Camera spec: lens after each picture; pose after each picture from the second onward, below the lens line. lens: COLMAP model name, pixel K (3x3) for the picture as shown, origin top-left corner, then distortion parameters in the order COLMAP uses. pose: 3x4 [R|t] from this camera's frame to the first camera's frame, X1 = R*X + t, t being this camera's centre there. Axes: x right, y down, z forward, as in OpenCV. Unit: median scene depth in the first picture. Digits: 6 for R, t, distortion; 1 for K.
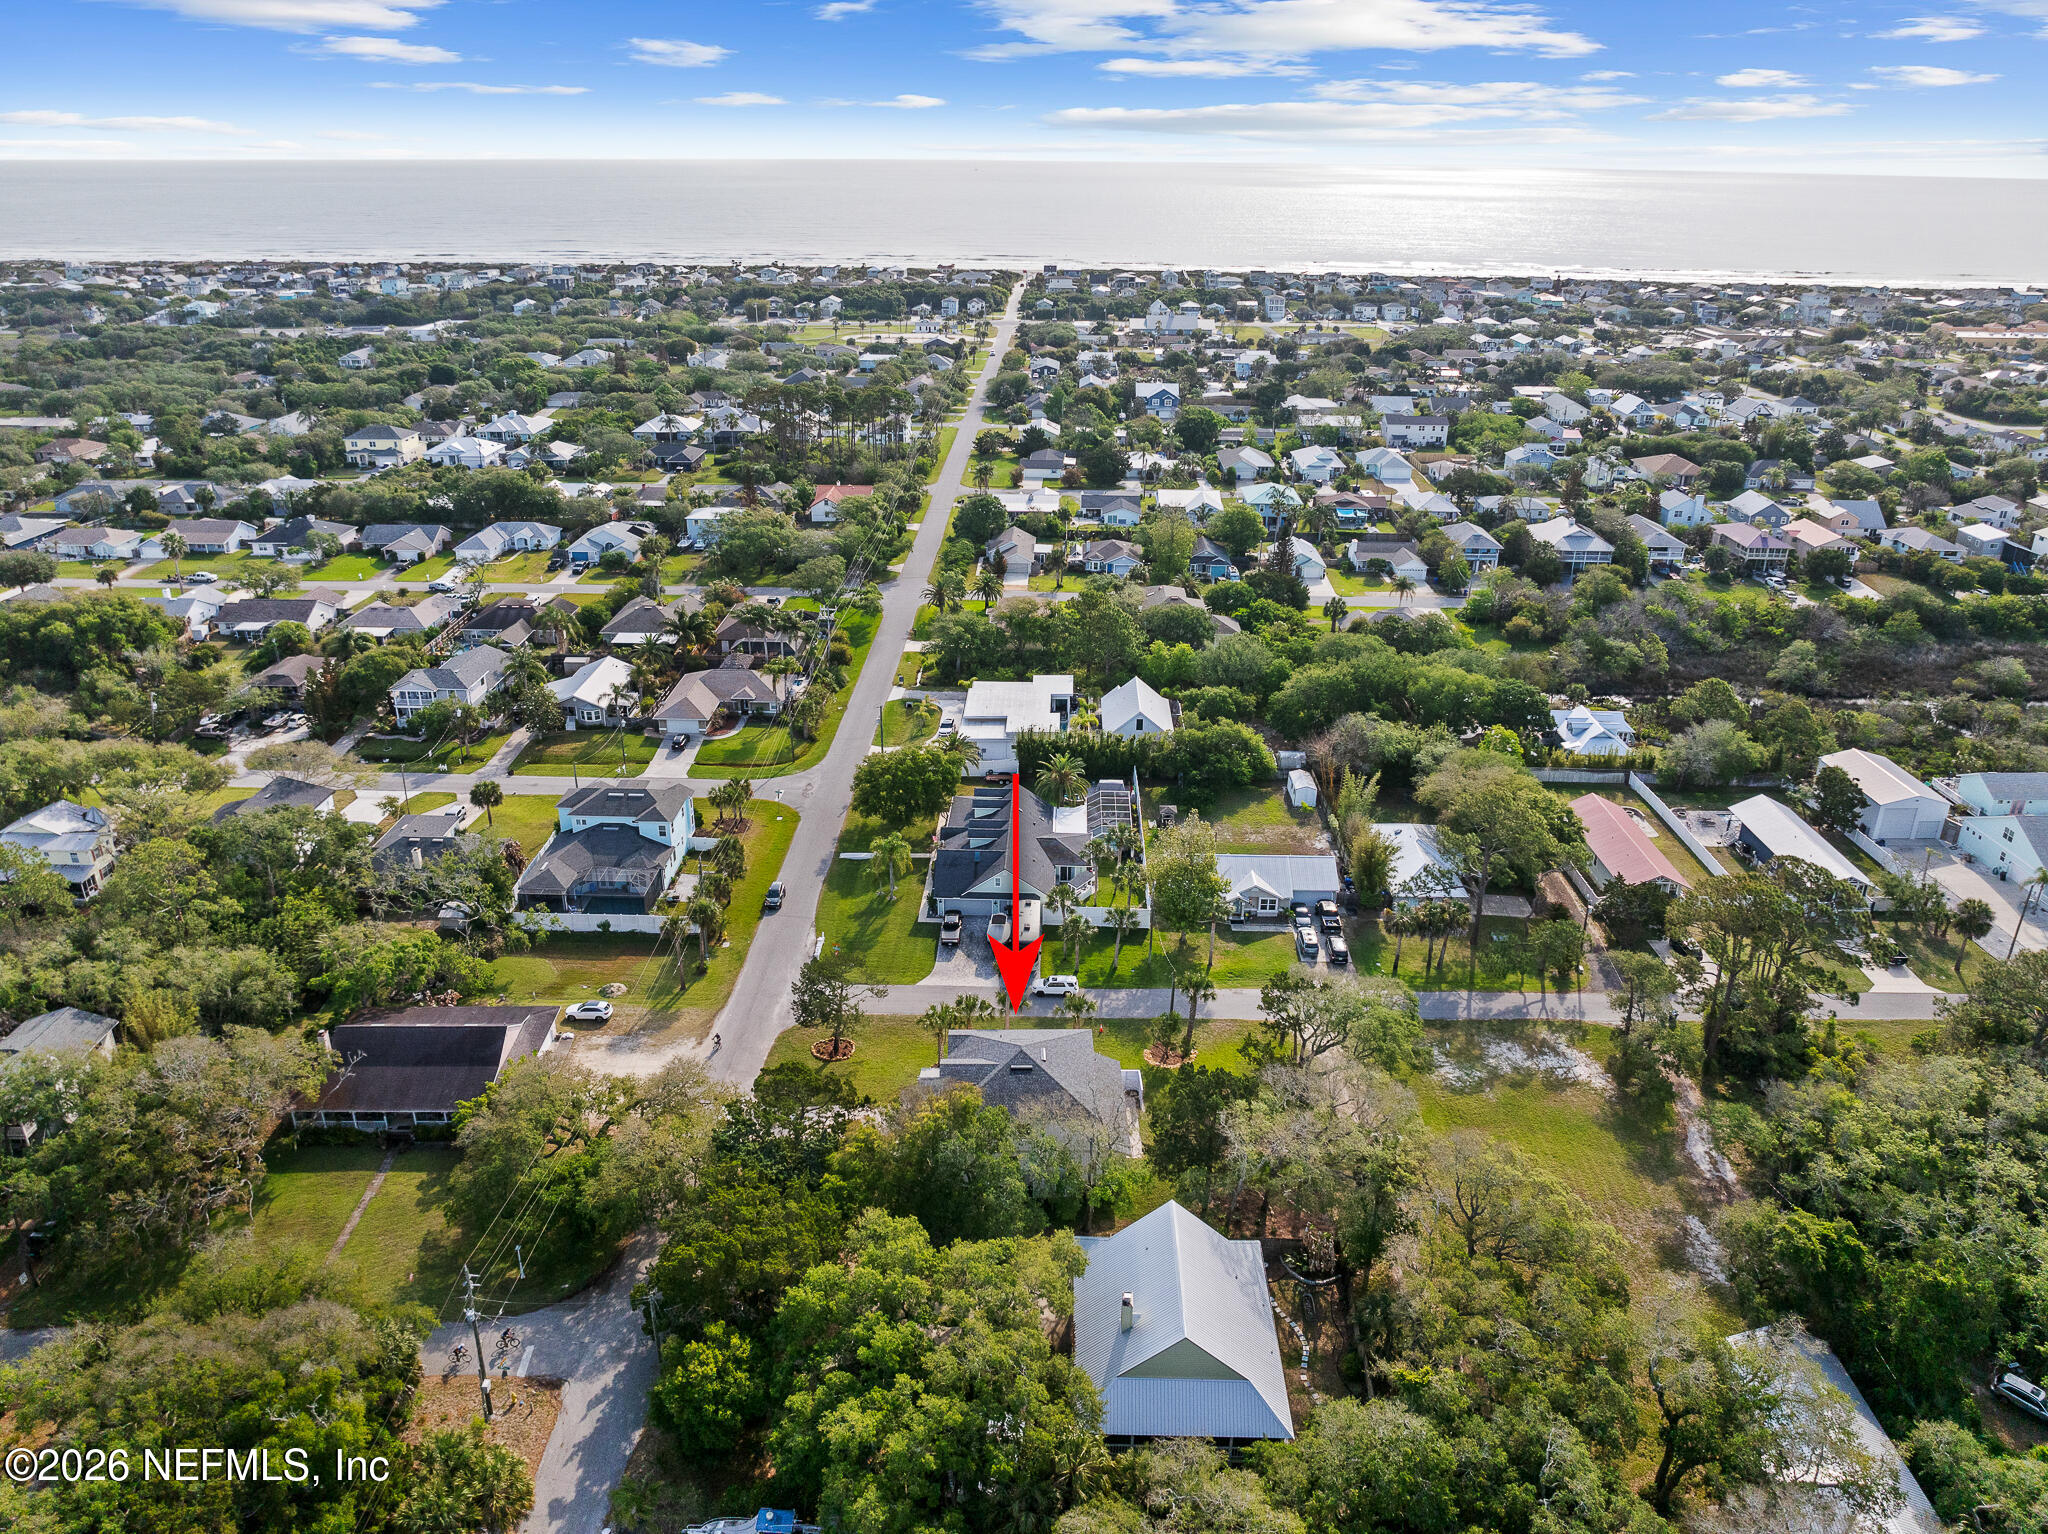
lens RADIAL K [[1438.9, 0, 1024.0], [0, 1438.9, 767.0], [0, 0, 1]] dist [-0.041313, 0.006761]
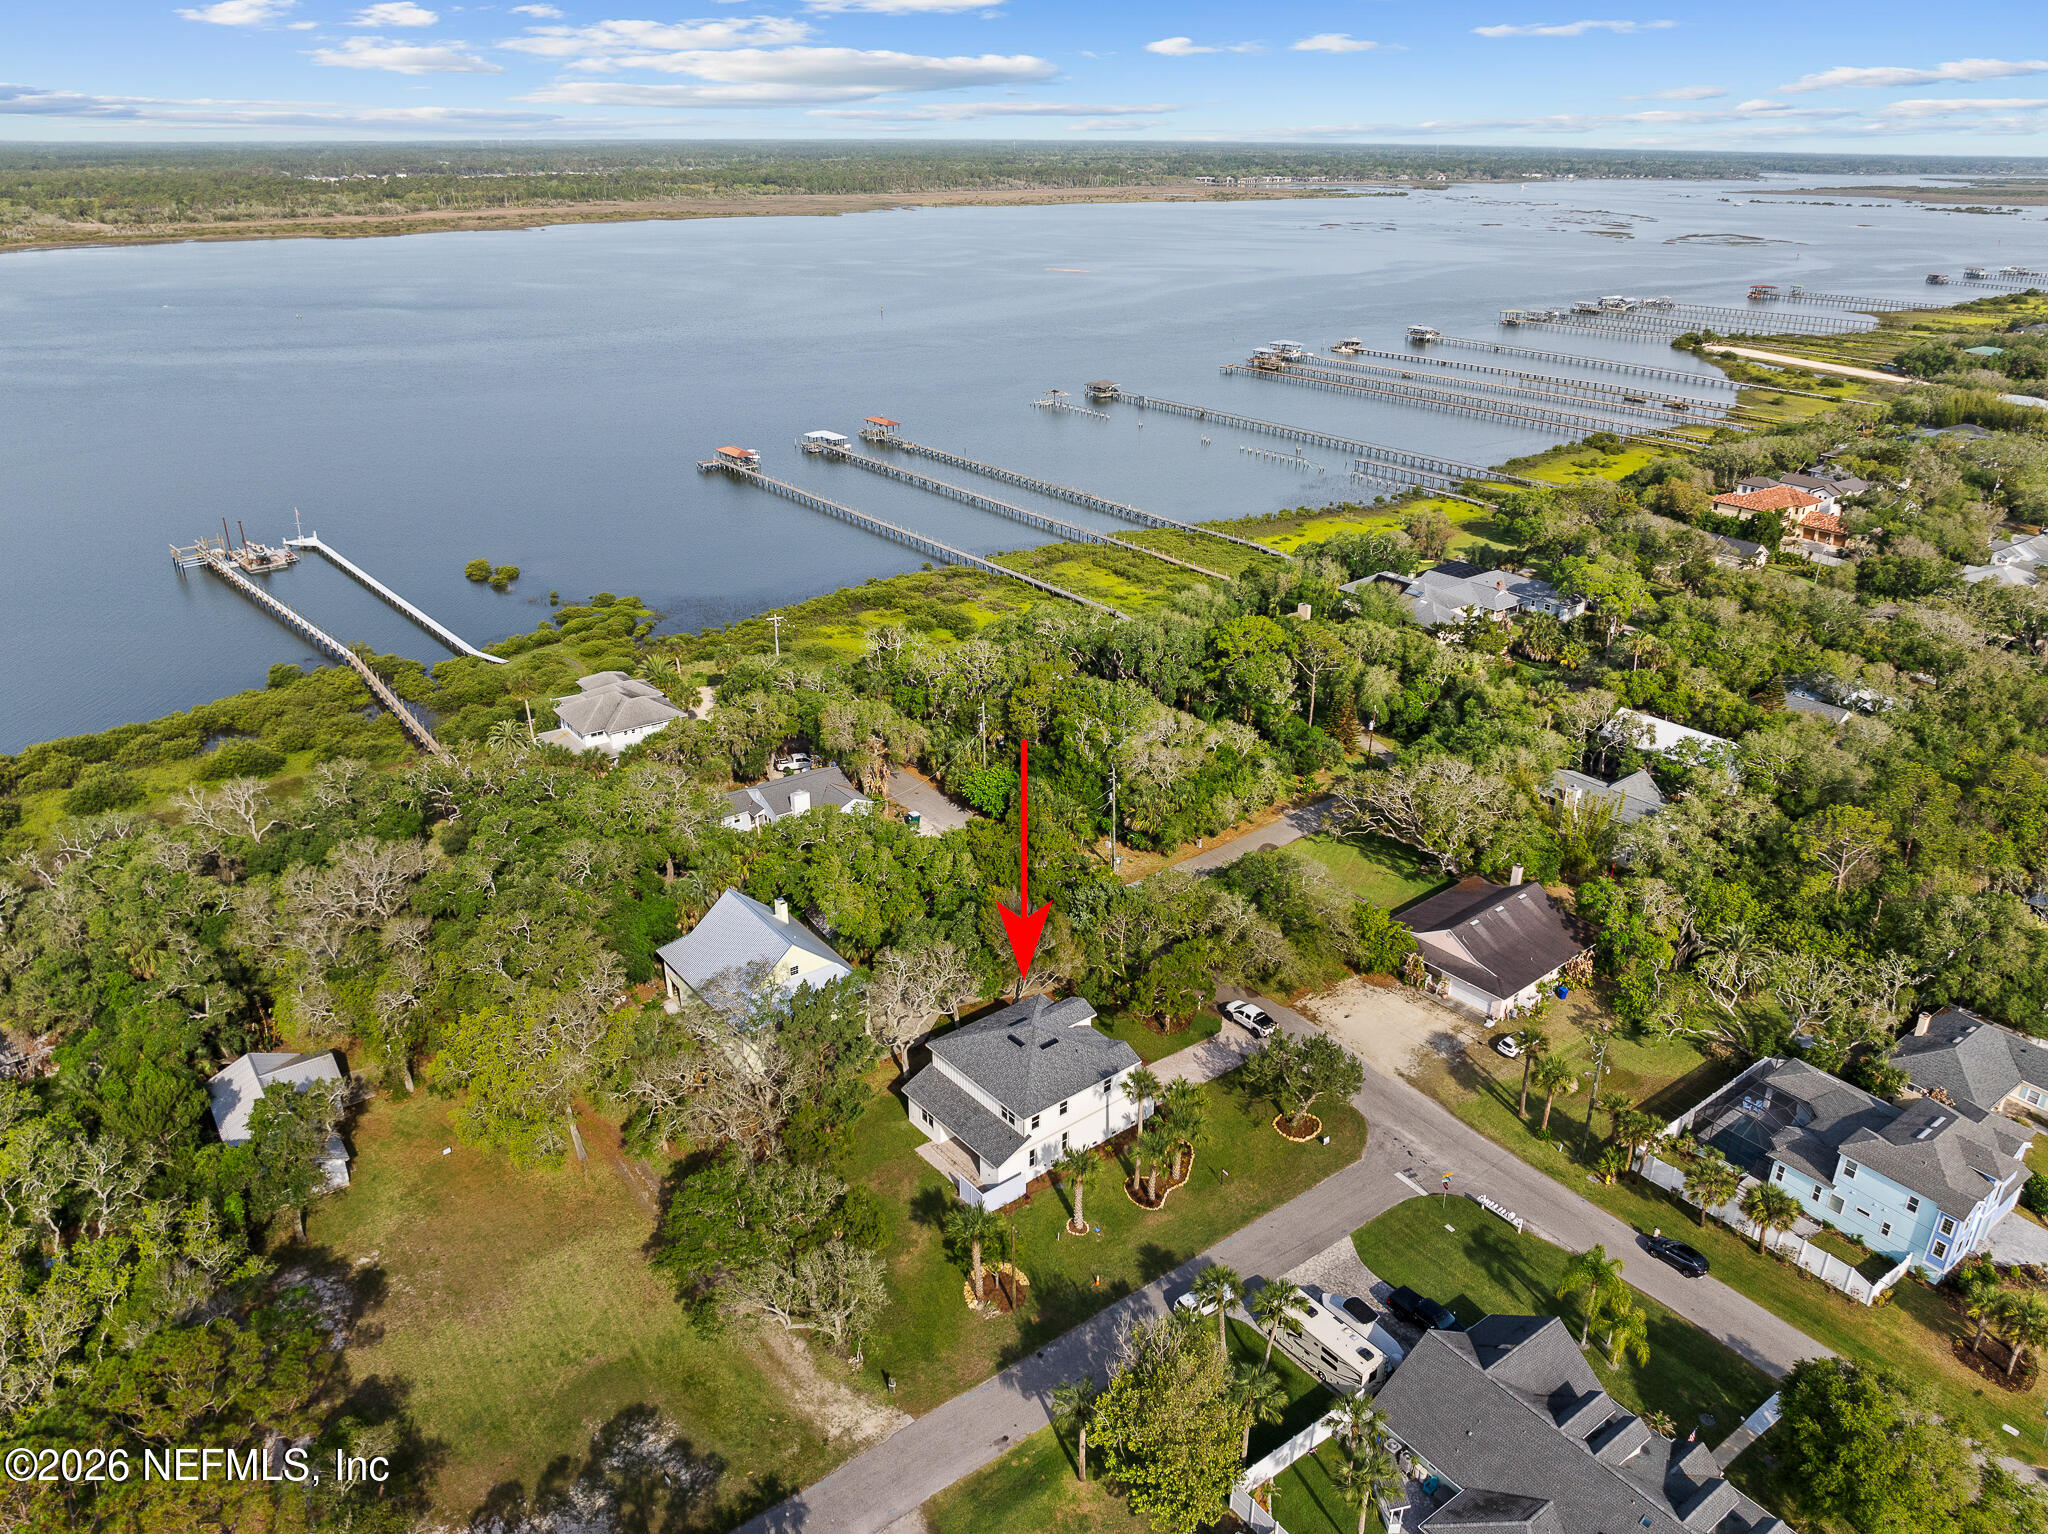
lens RADIAL K [[1438.9, 0, 1024.0], [0, 1438.9, 767.0], [0, 0, 1]] dist [-0.041313, 0.006761]
pose [[-0.782843, 0.238530, -0.574683, 0.302272], [-0.257078, 0.717092, 0.647834, -0.327641], [0.566629, 0.654891, -0.500050, 0.785201]]
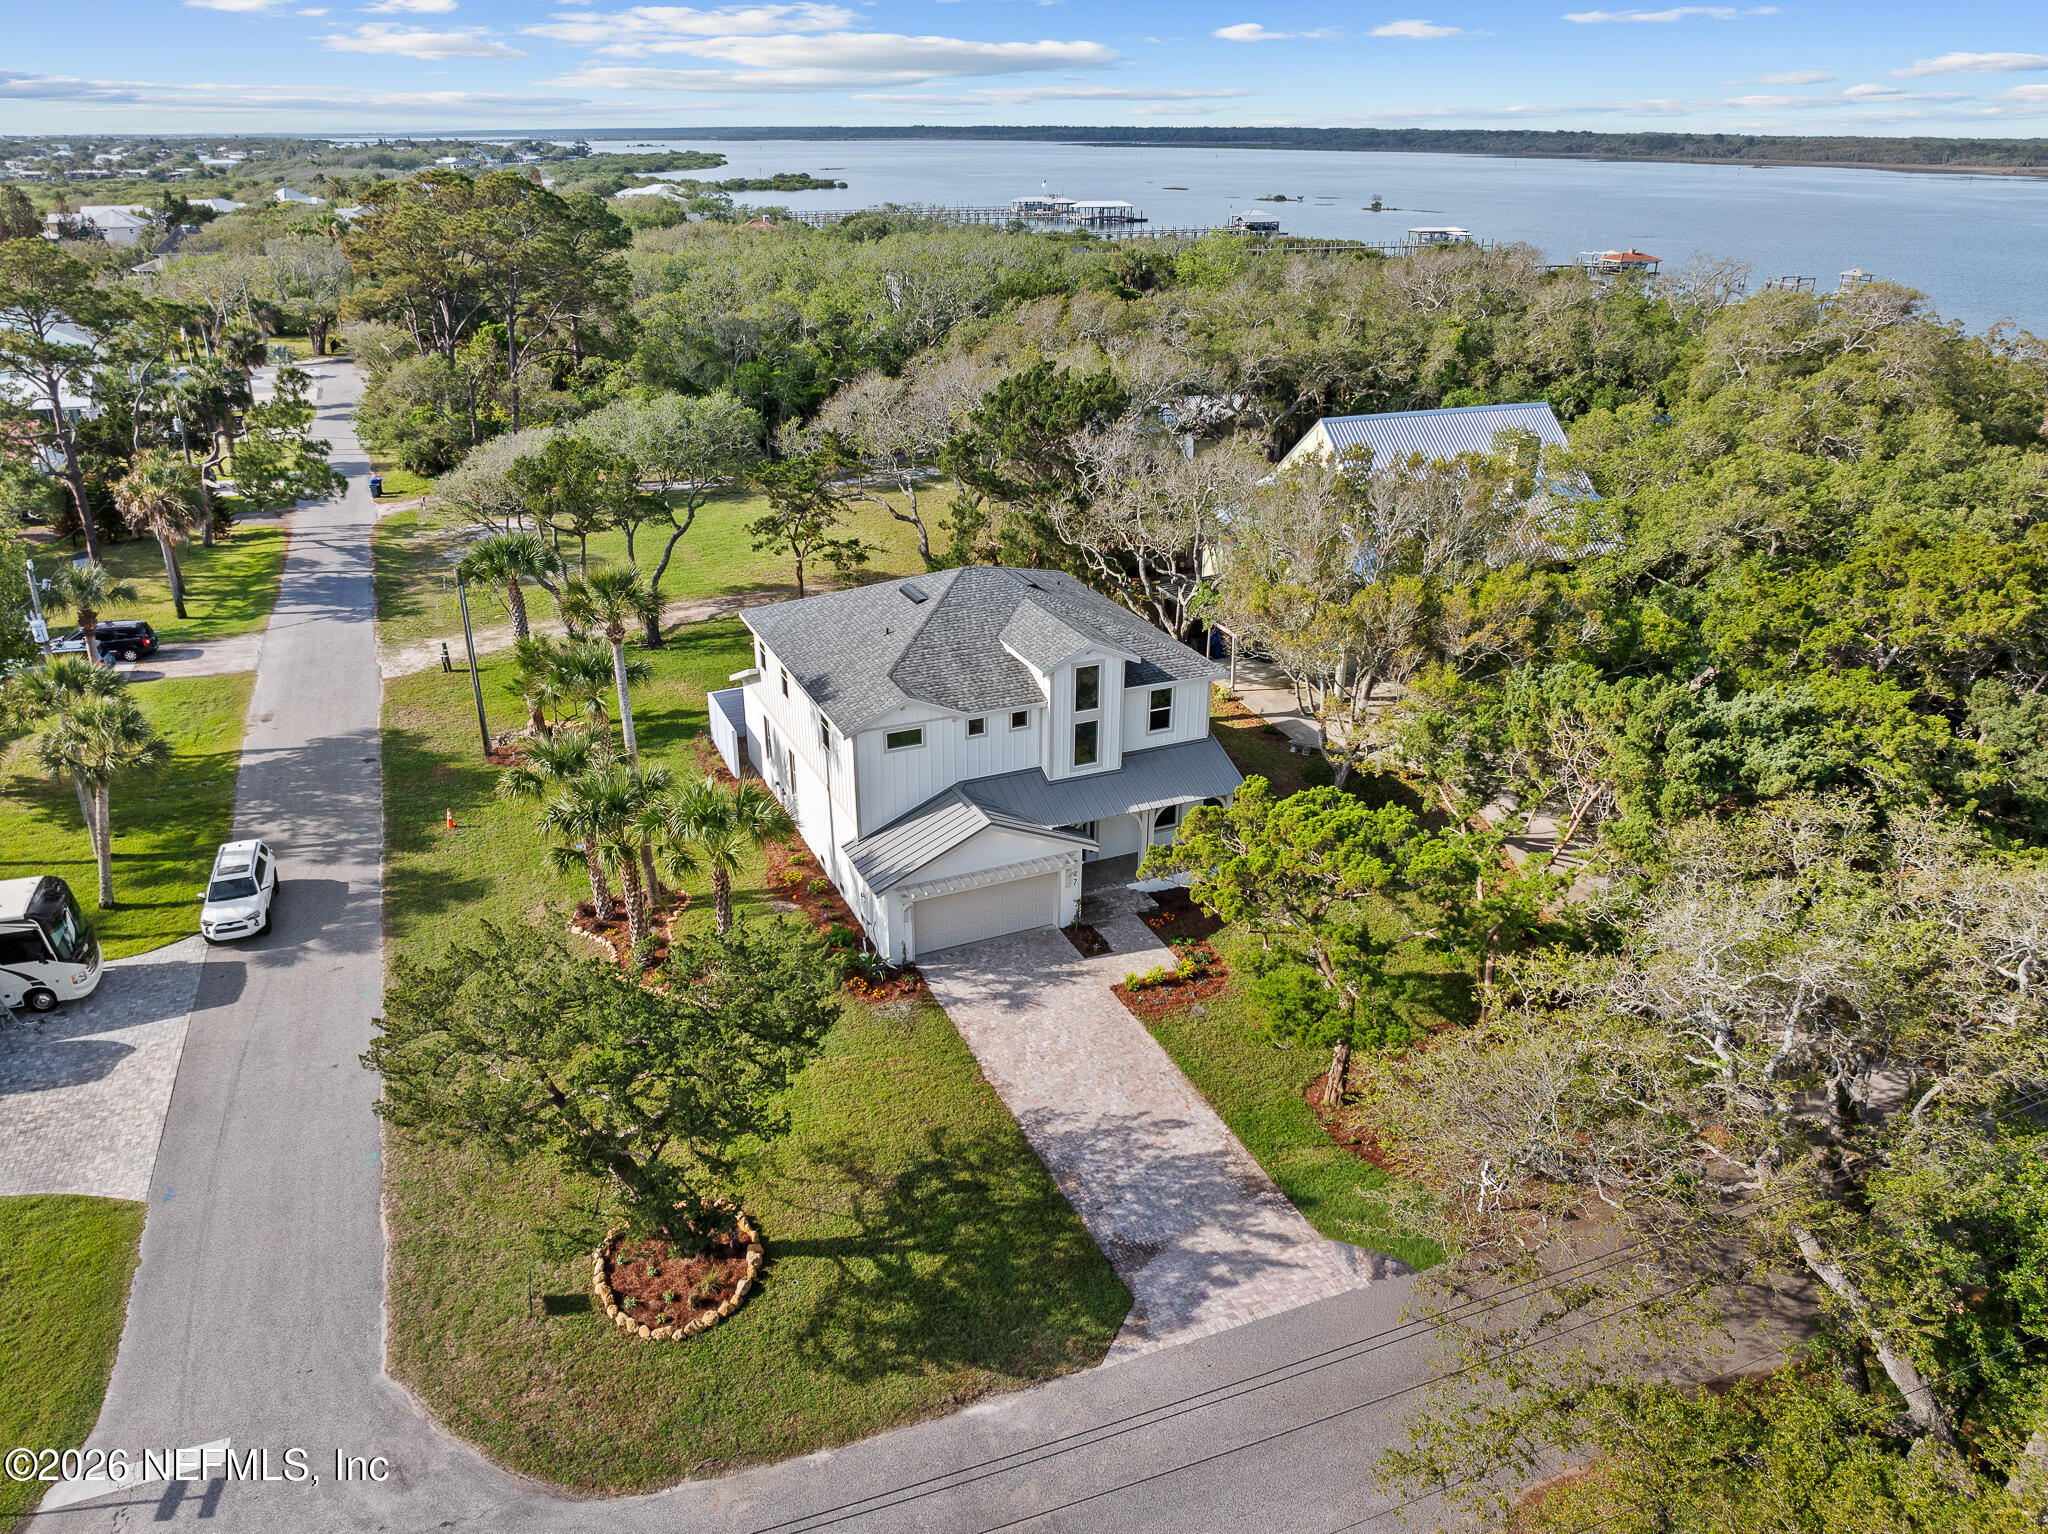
lens RADIAL K [[1438.9, 0, 1024.0], [0, 1438.9, 767.0], [0, 0, 1]] dist [-0.041313, 0.006761]
pose [[-0.395899, -0.382194, 0.834980, -0.209892], [0.354178, 0.775369, 0.522839, 0.018699], [-0.847244, 0.502723, -0.171603, 0.619570]]
